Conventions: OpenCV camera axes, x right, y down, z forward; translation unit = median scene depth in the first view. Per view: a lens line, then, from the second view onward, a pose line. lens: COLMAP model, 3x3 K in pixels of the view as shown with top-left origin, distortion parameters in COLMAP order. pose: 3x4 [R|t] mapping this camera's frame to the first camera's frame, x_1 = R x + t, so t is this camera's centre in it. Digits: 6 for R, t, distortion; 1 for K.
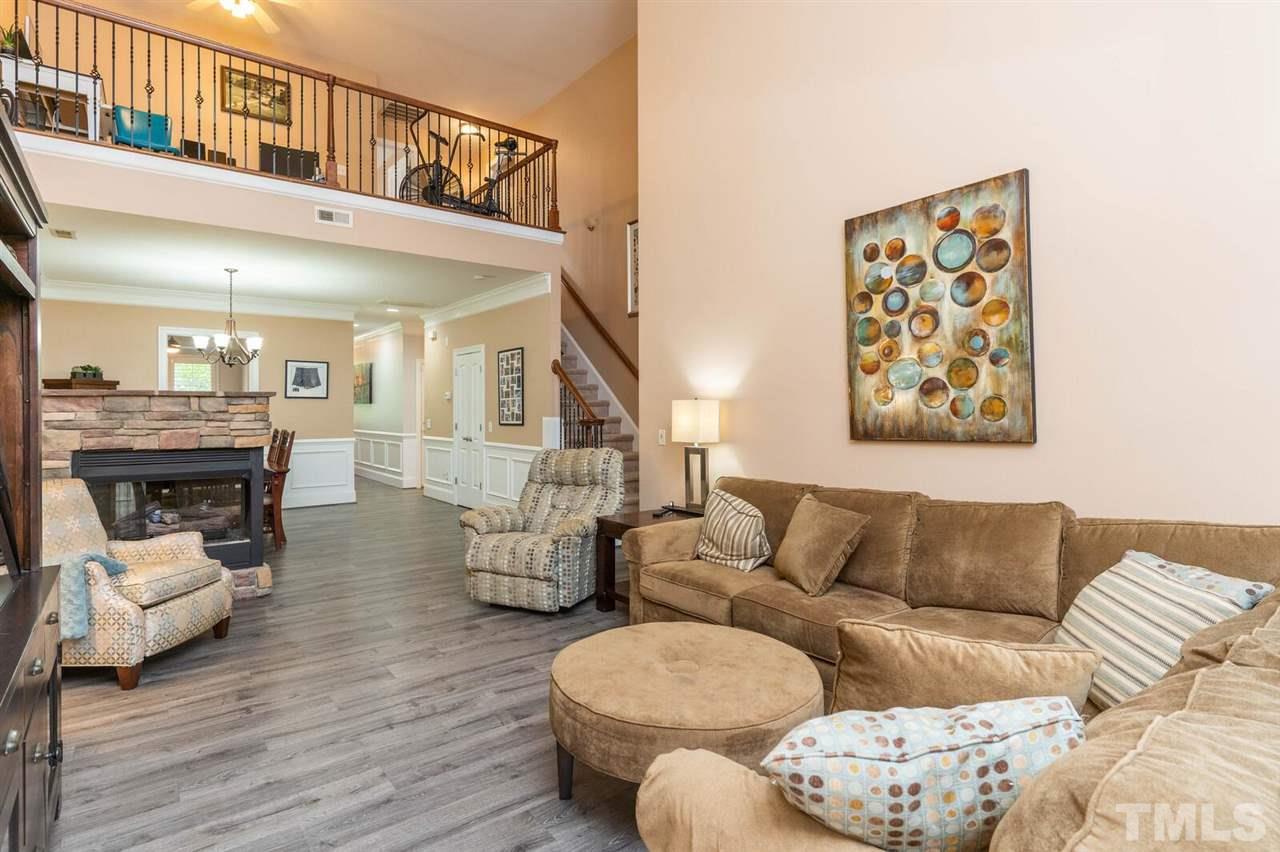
lens RADIAL K [[654.1, 0, 641.2], [0, 654.1, 402.8], [0, 0, 1]] dist [-0.001231, -0.000337]
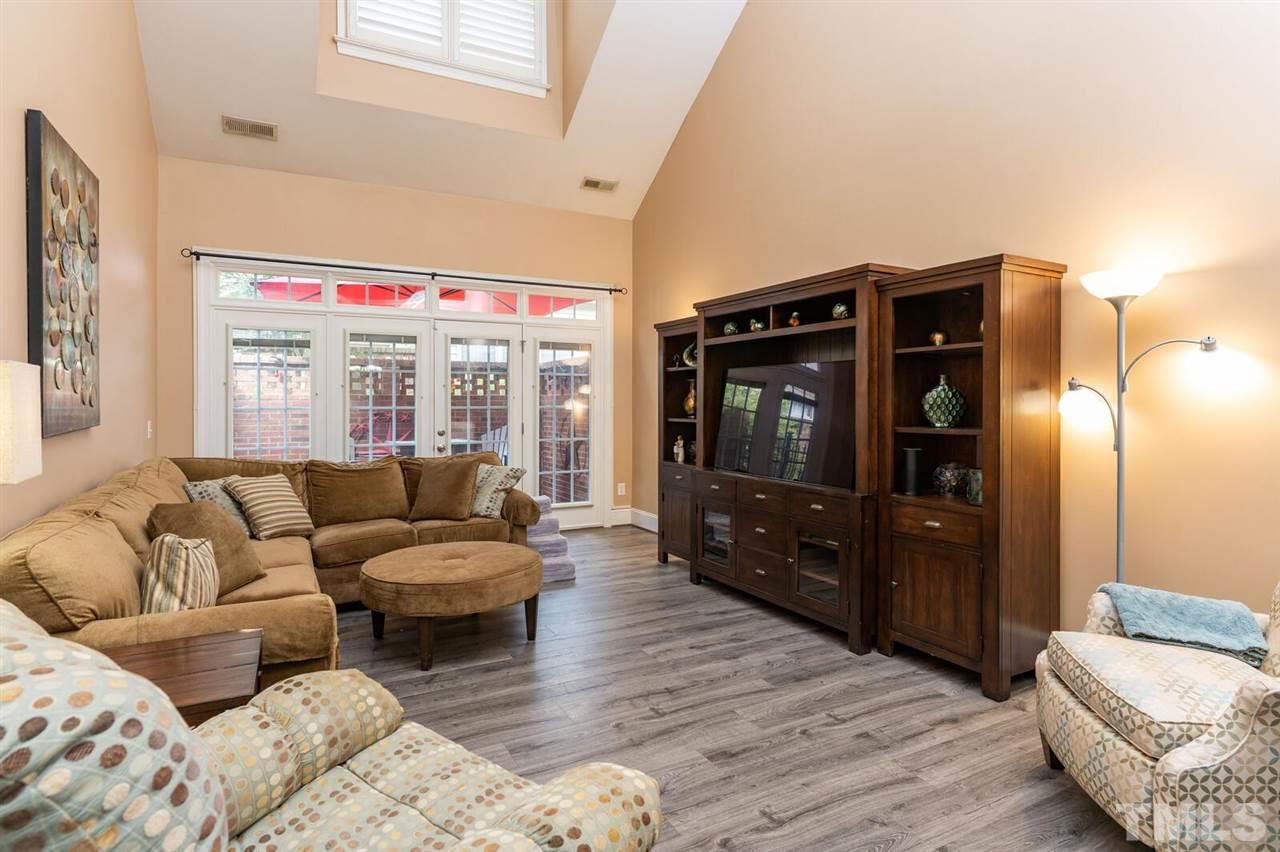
lens RADIAL K [[654.1, 0, 641.2], [0, 654.1, 402.8], [0, 0, 1]] dist [-0.001231, -0.000337]
pose [[-0.987118, 0.009629, 0.159702, -0.442014], [0.009099, 0.999950, -0.004049, 0.030794], [-0.159733, -0.002543, -0.987157, 1.768104]]
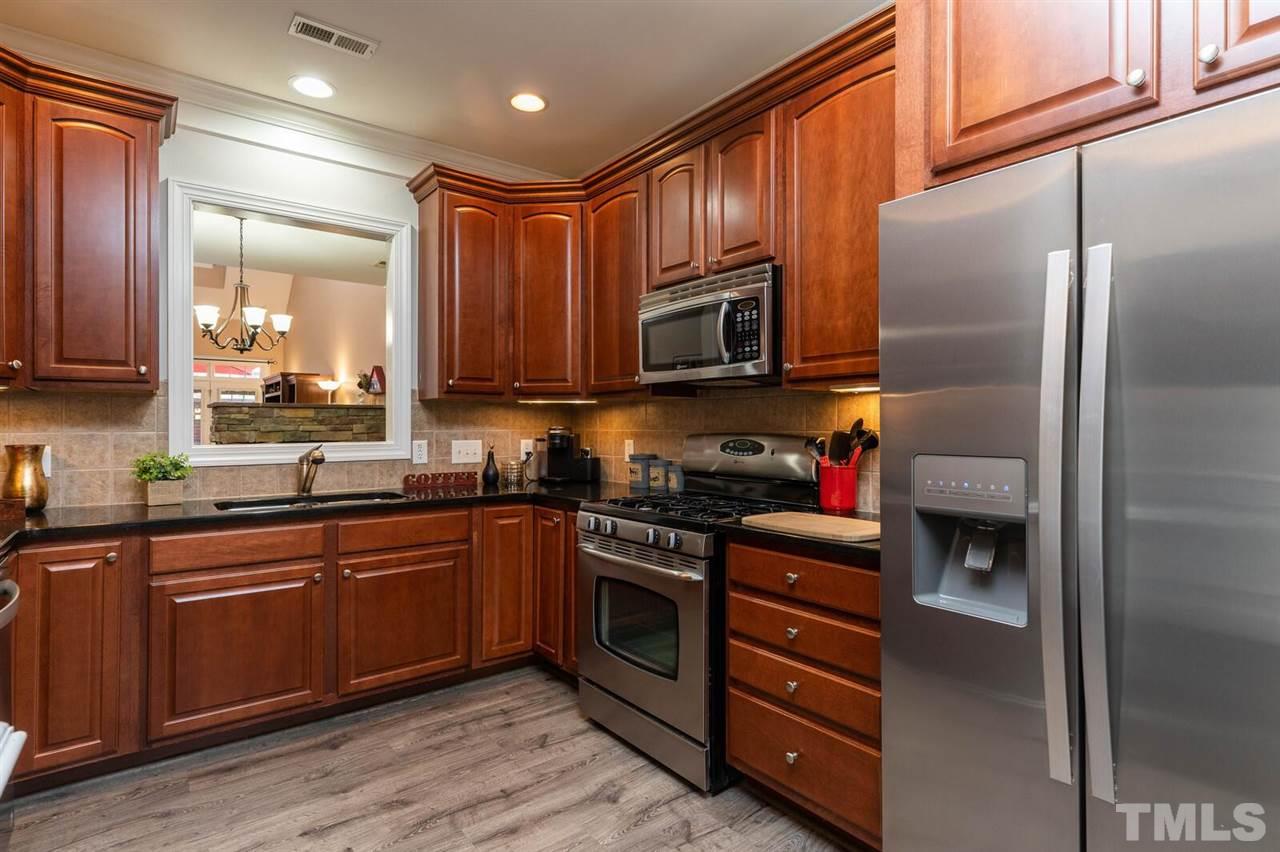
lens RADIAL K [[646.0, 0, 640.0], [0, 646.0, 426.0], [0, 0, 1]] dist [-0.000451, 0.000016]
pose [[-0.999885, 0.011963, -0.009281, -2.225195], [0.011993, 0.999923, -0.003218, 0.080216], [0.009241, -0.003328, -0.999952, 3.625408]]
